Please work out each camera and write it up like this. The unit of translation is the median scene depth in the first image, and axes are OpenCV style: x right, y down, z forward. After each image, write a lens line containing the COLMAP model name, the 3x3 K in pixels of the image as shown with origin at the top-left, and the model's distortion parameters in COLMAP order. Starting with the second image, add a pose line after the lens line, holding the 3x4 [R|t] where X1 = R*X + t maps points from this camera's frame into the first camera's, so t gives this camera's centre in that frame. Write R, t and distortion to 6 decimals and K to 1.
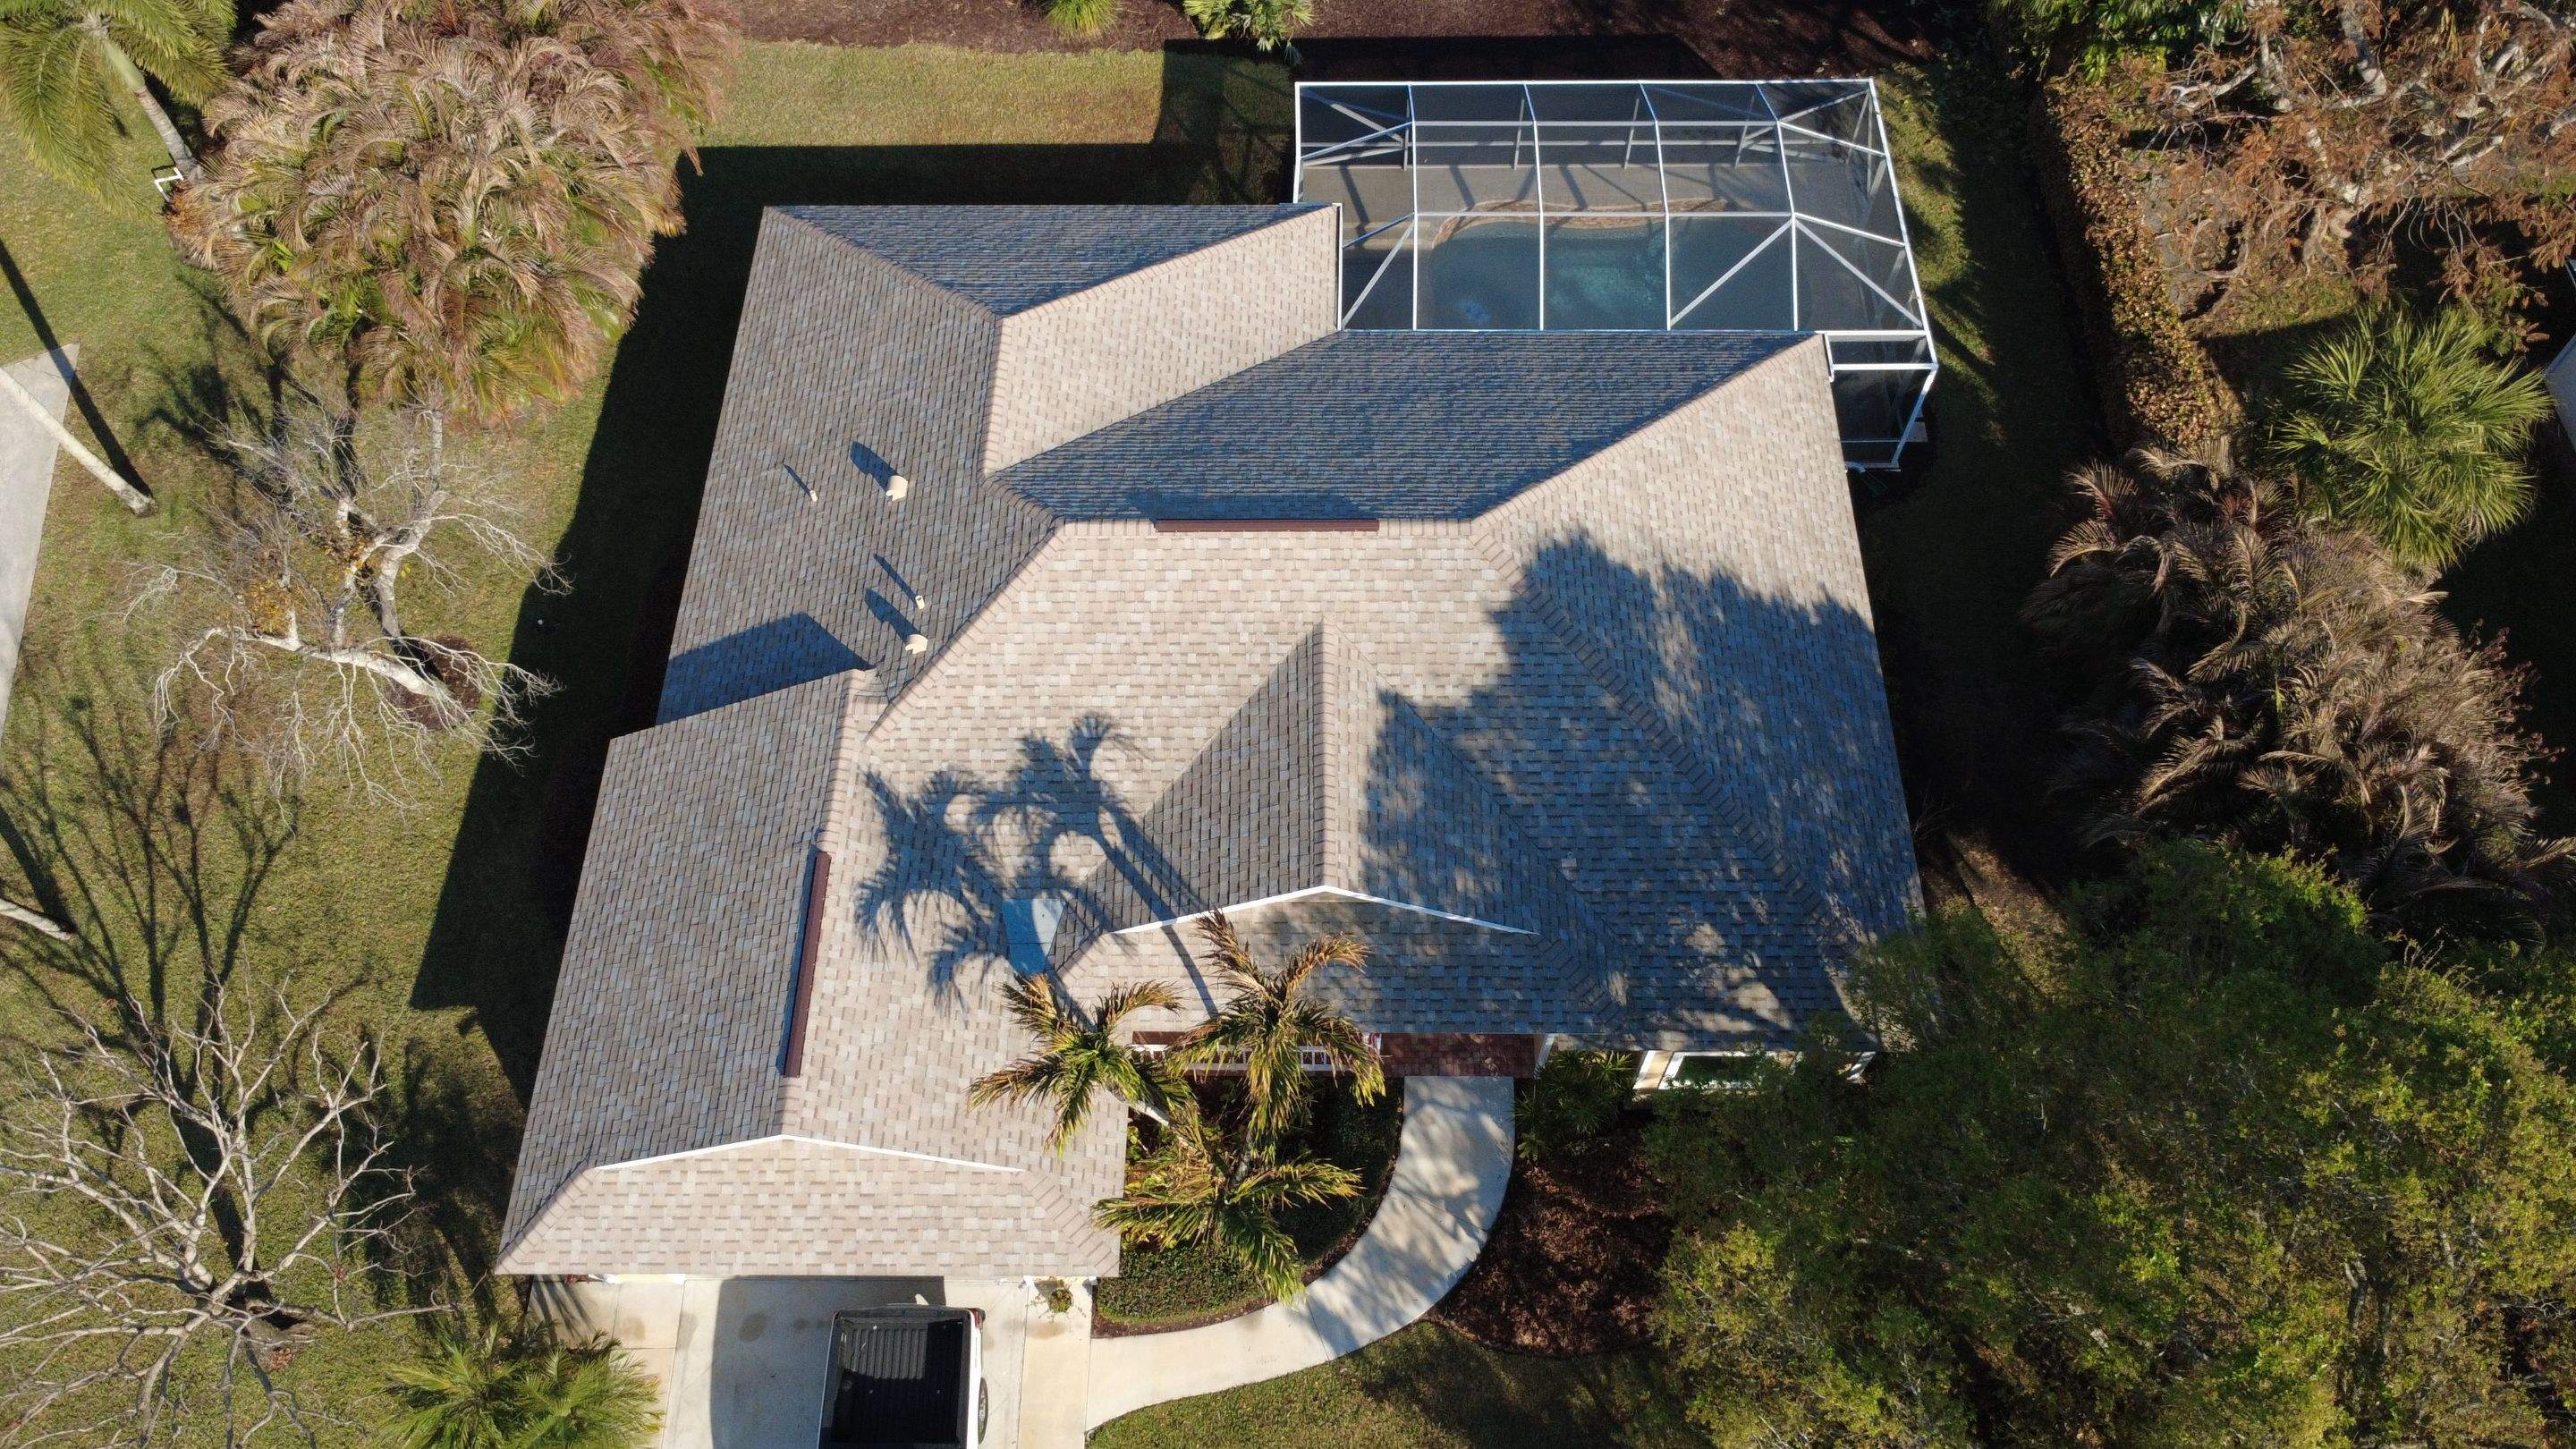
lens RADIAL K [[1892.9, 0, 1288.3], [0, 1892.9, 730.1], [0, 0, 1]] dist [-0.003516, -0.002976]
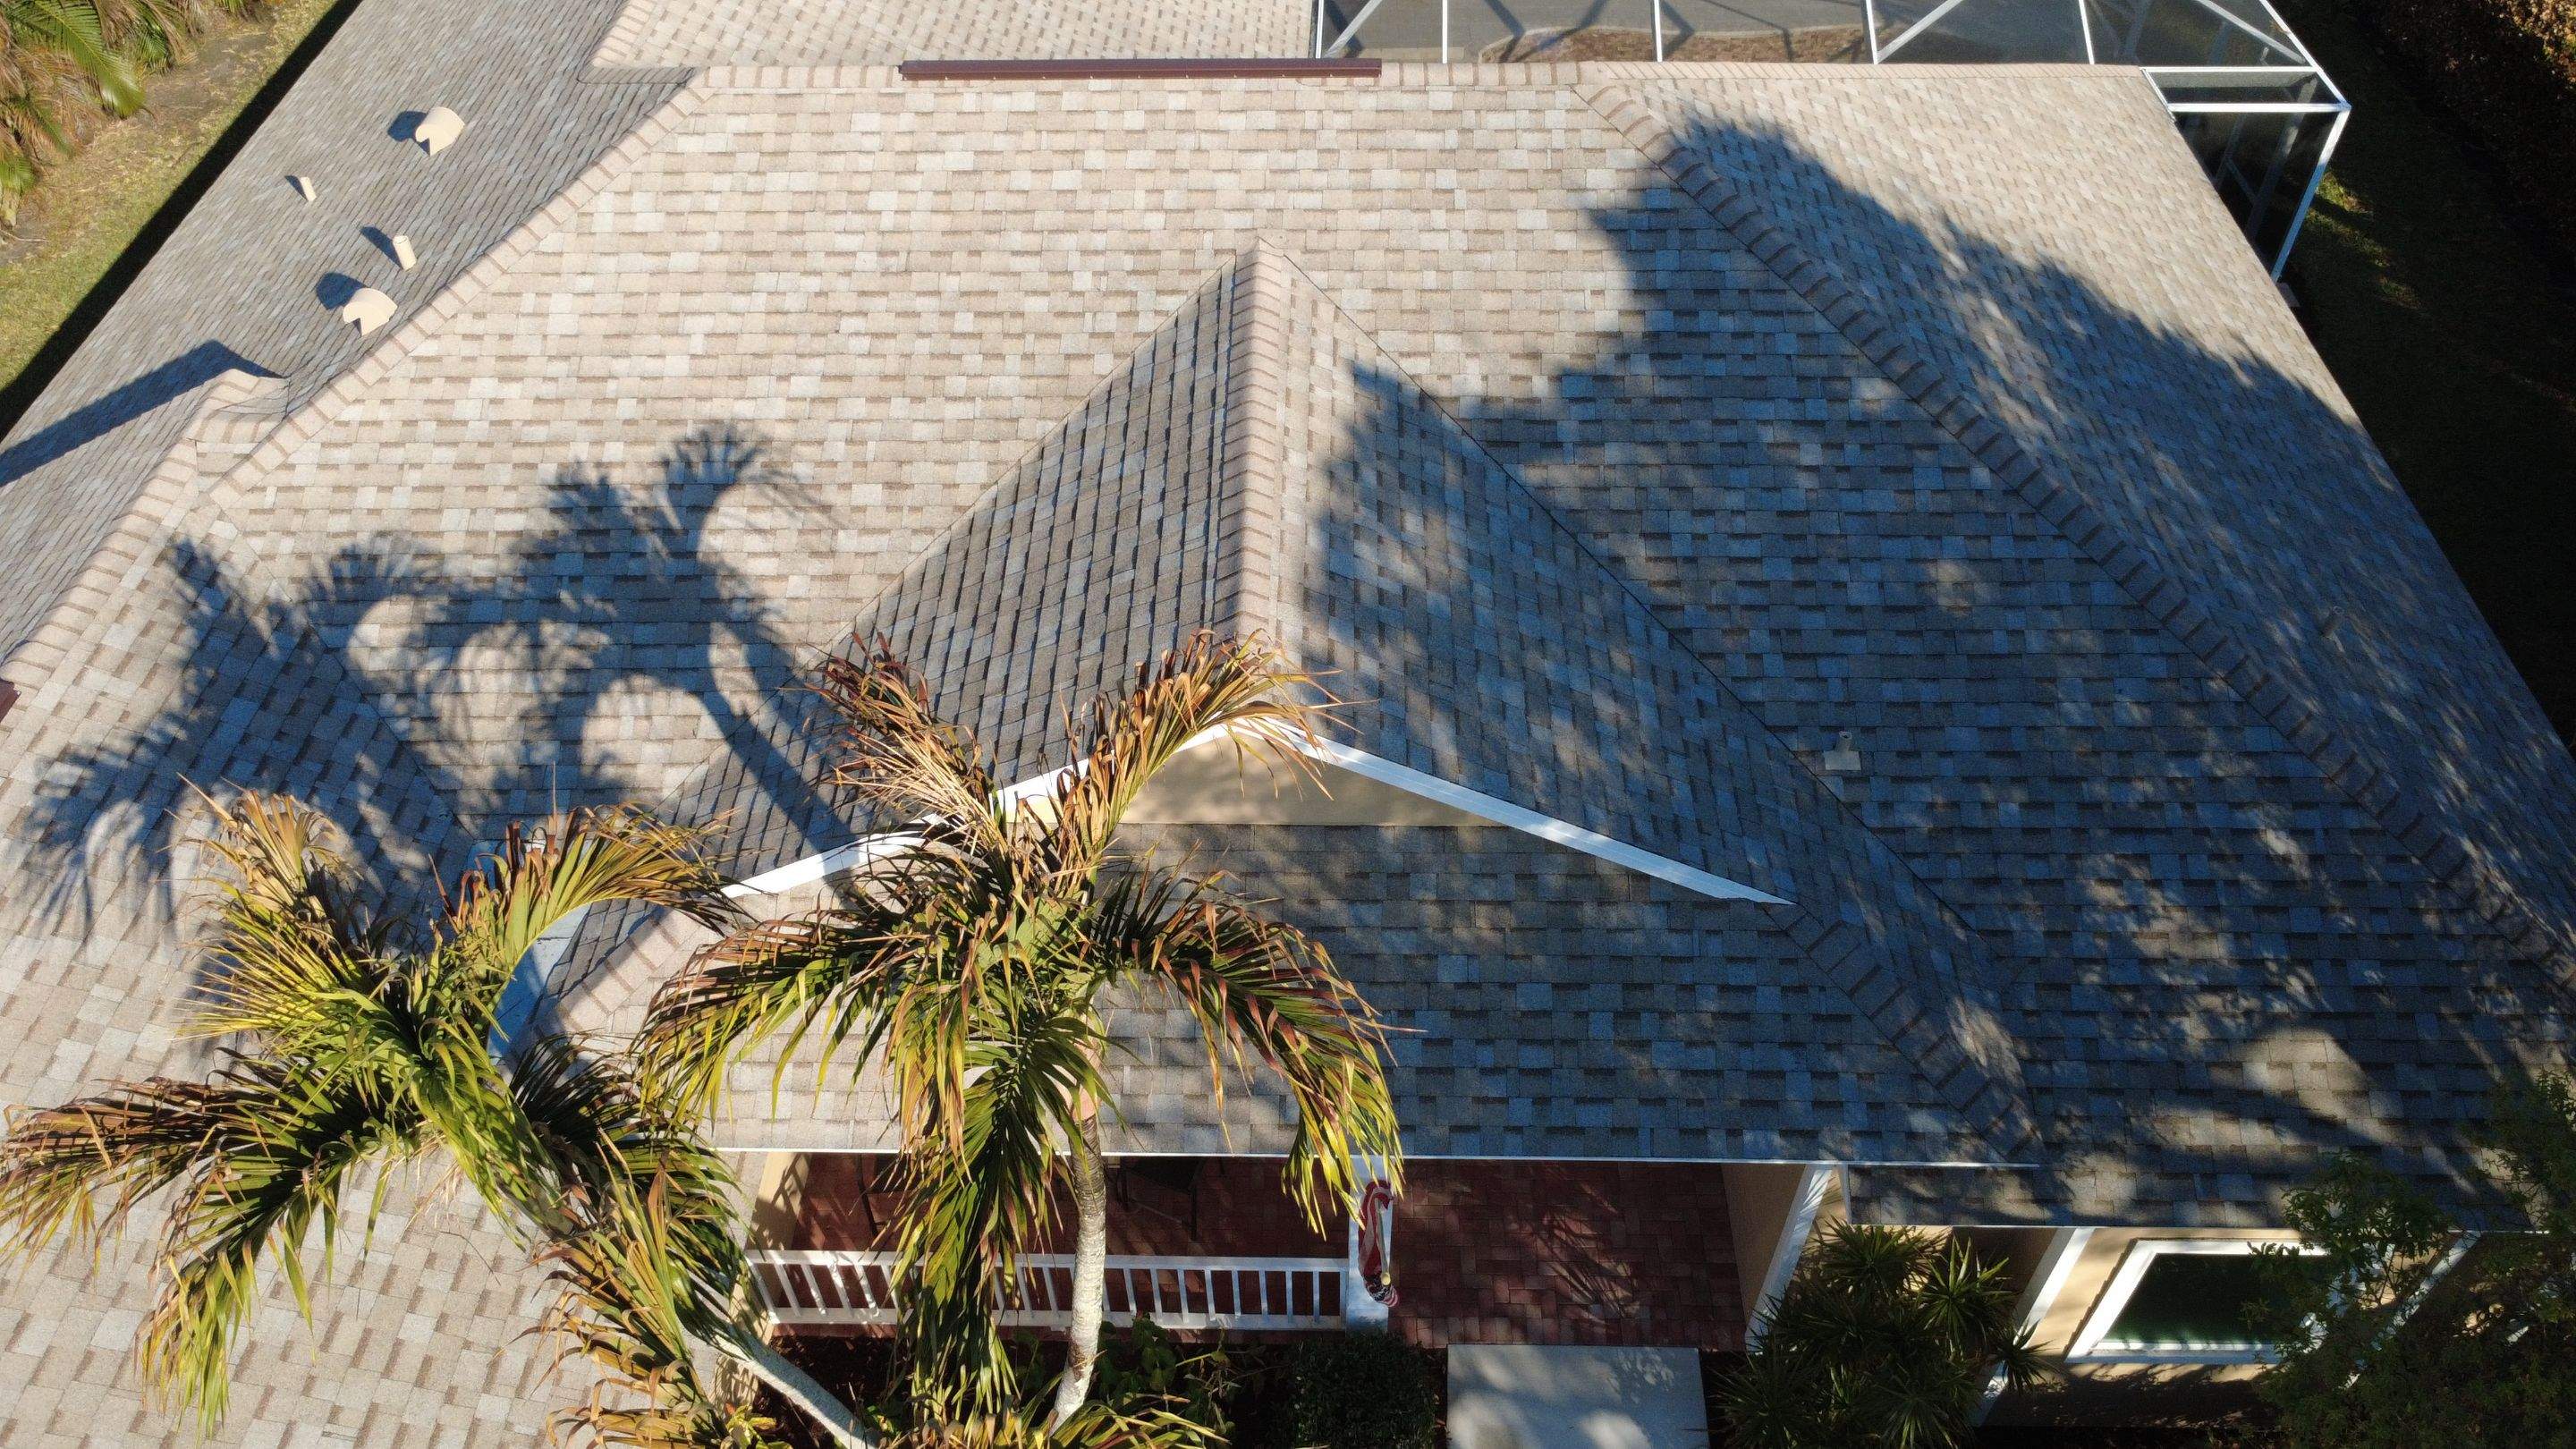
lens RADIAL K [[1892.9, 0, 1293.5], [0, 1892.9, 722.8], [0, 0, 1]] dist [-0.003516, -0.002976]
pose [[0.999955, 0.004335, -0.008481, 0.031156], [-0.006224, 0.971423, -0.237273, 0.159536], [0.007210, 0.237315, 0.971406, 0.587965]]
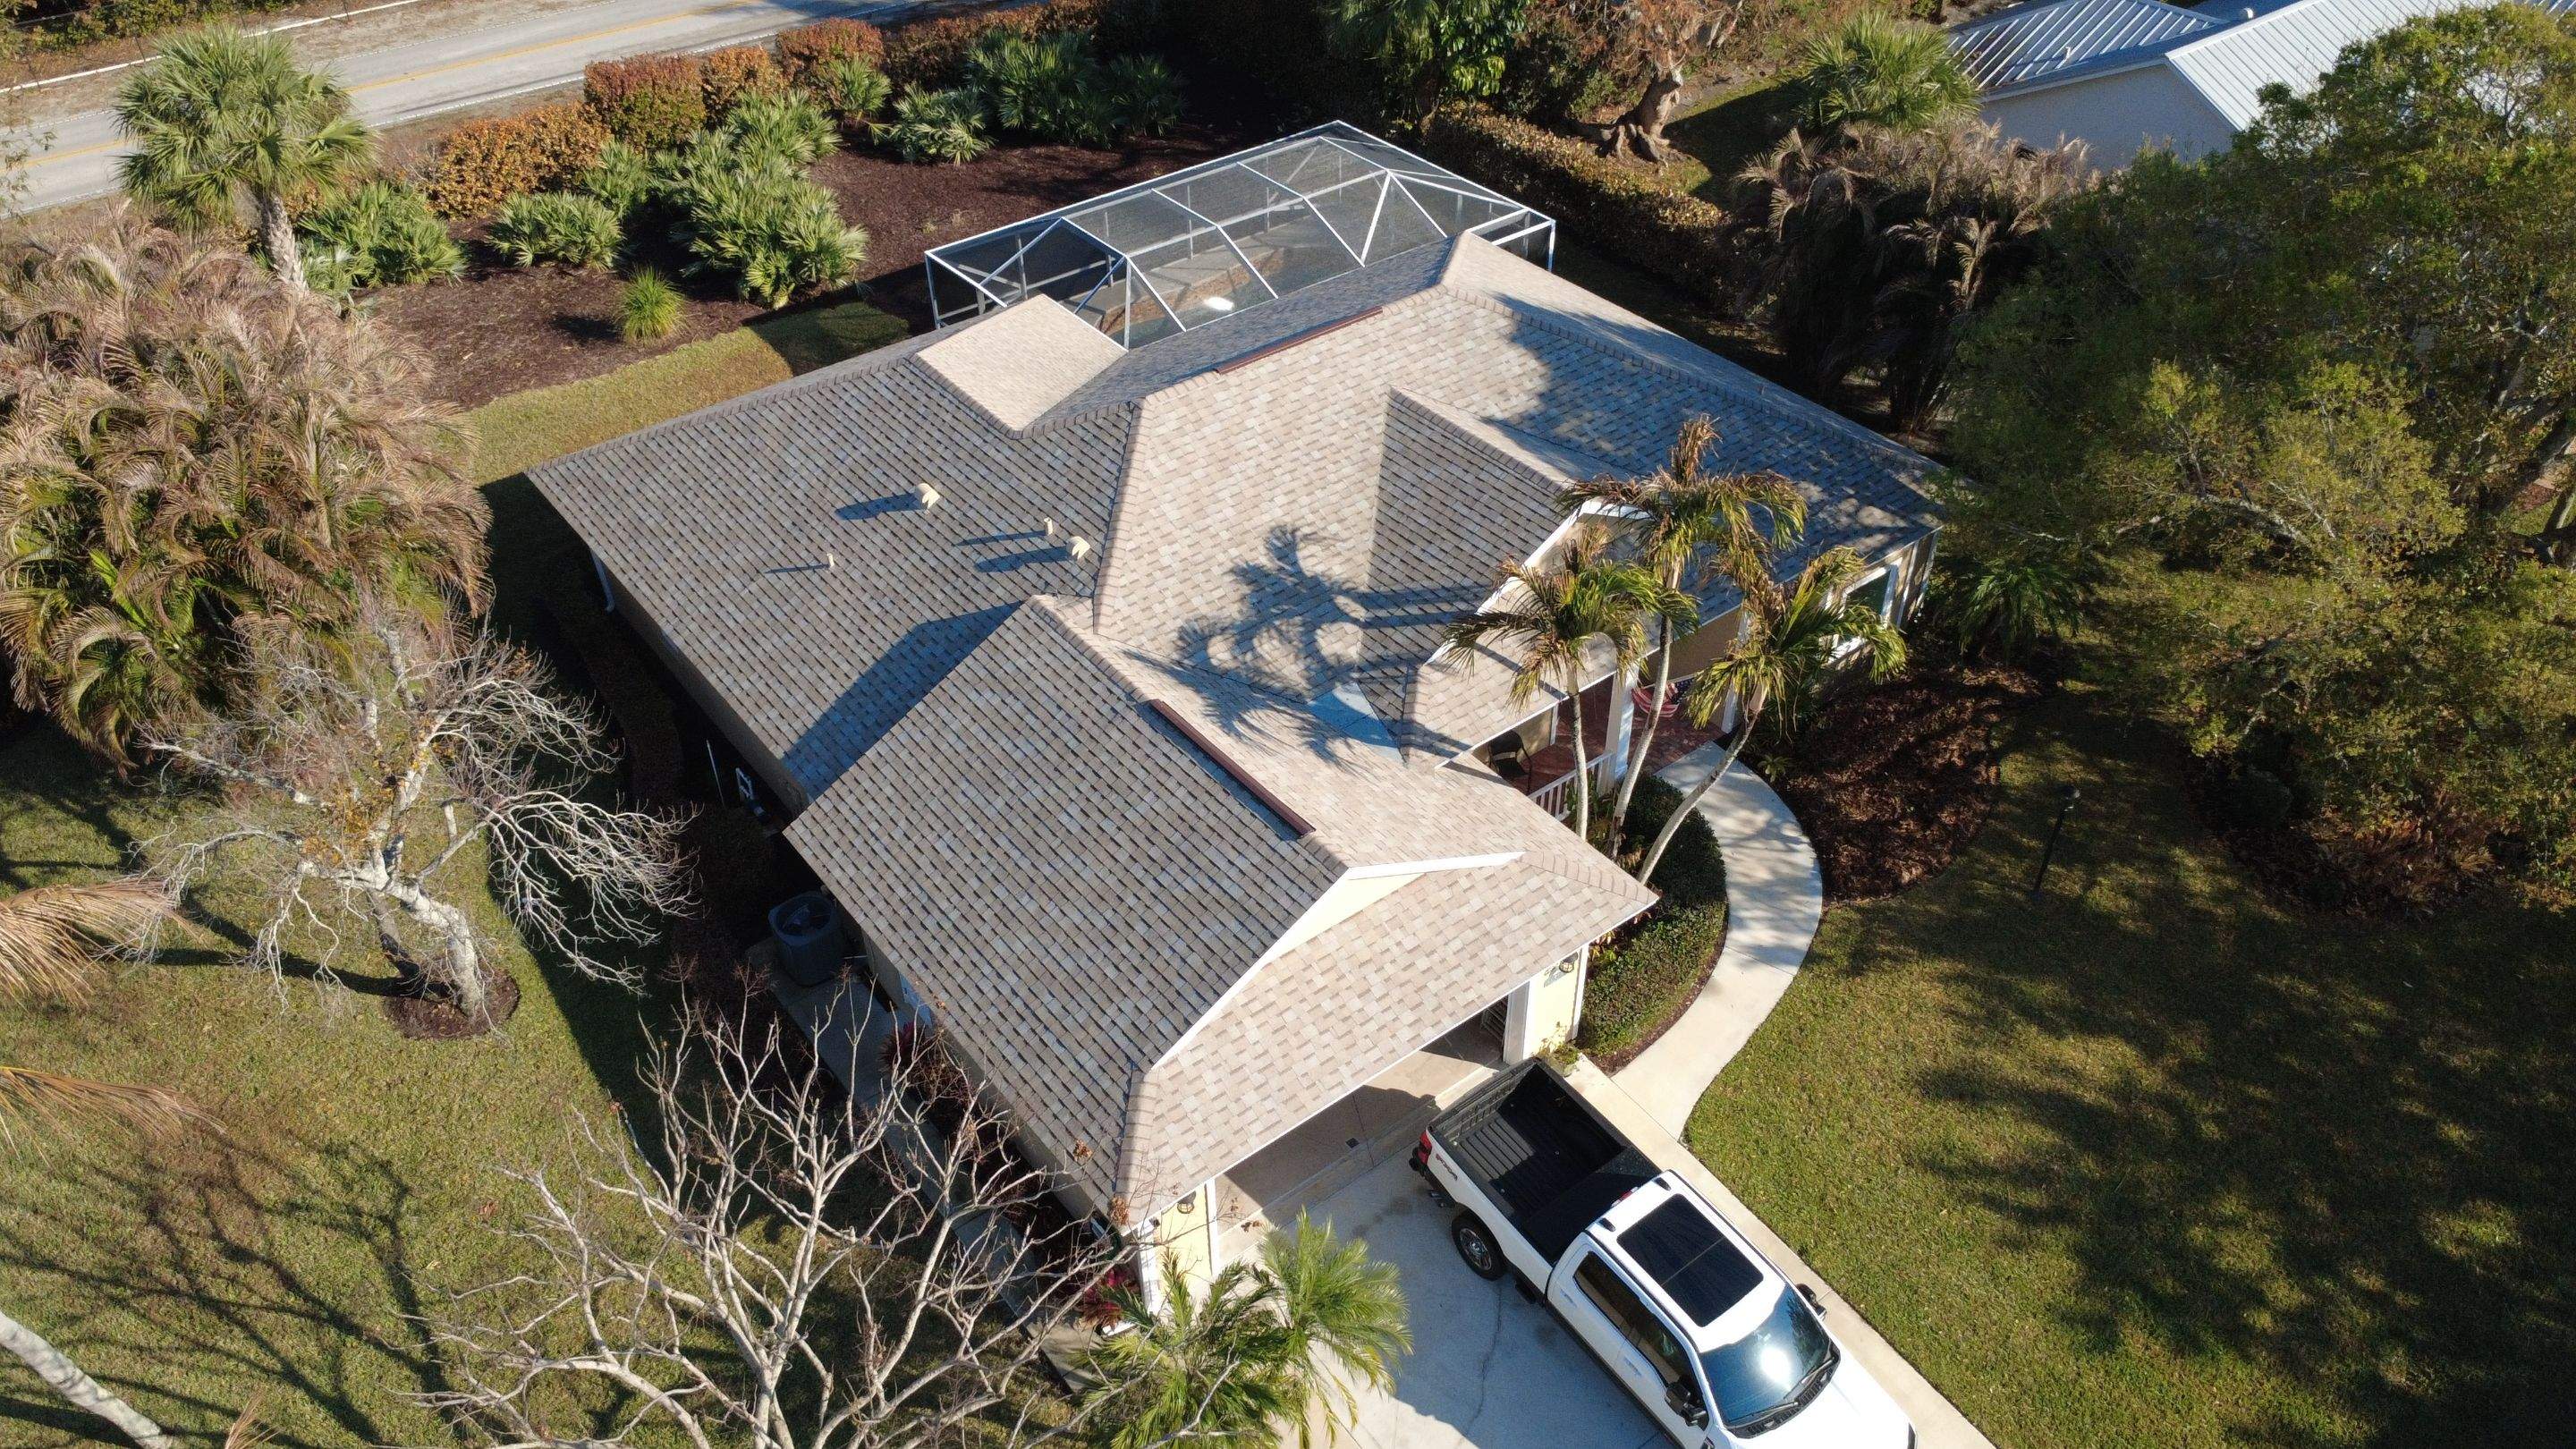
lens RADIAL K [[1892.9, 0, 1295.6], [0, 1892.9, 734.7], [0, 0, 1]] dist [-0.003516, -0.002976]
pose [[0.785913, -0.394801, 0.475892, -0.615629], [0.536262, 0.818350, -0.206705, 0.296831], [-0.307838, 0.417655, 0.854868, 0.177839]]
